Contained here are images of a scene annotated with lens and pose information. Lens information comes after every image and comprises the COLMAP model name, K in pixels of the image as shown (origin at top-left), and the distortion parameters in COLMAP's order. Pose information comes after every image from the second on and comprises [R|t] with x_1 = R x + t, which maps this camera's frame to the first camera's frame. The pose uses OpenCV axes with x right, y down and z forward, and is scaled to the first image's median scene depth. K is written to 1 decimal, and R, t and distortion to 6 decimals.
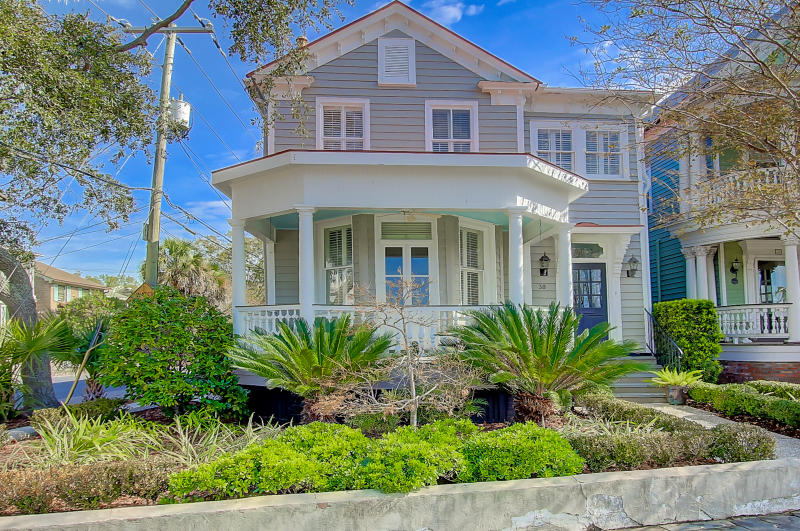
lens RADIAL K [[549.0, 0, 399.9], [0, 549.0, 330.0], [0, 0, 1]] dist [-0.003950, -0.000105]
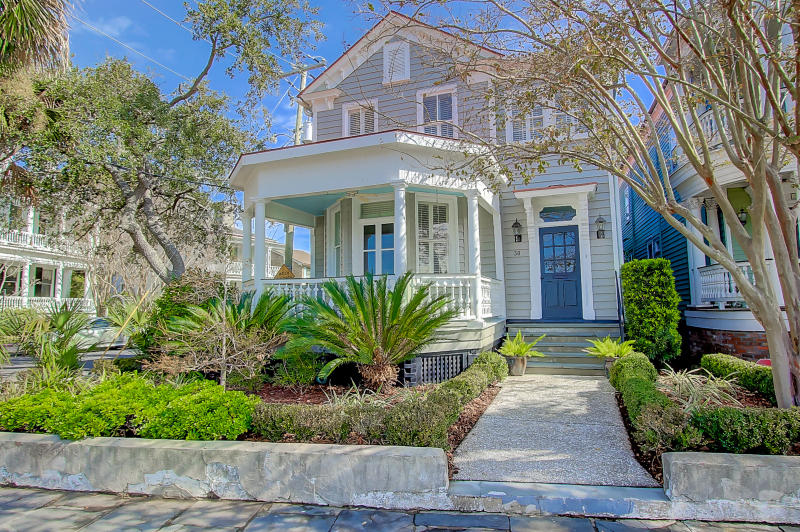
lens RADIAL K [[487.1, 0, 400.0], [0, 487.1, 266.0], [0, 0, 1]] dist [-0.038964, 0.020163]
pose [[0.923863, -0.042386, -0.380369, 0.929846], [0.016441, 0.997326, -0.071204, 0.007056], [0.382370, 0.059529, 0.922090, 0.260541]]
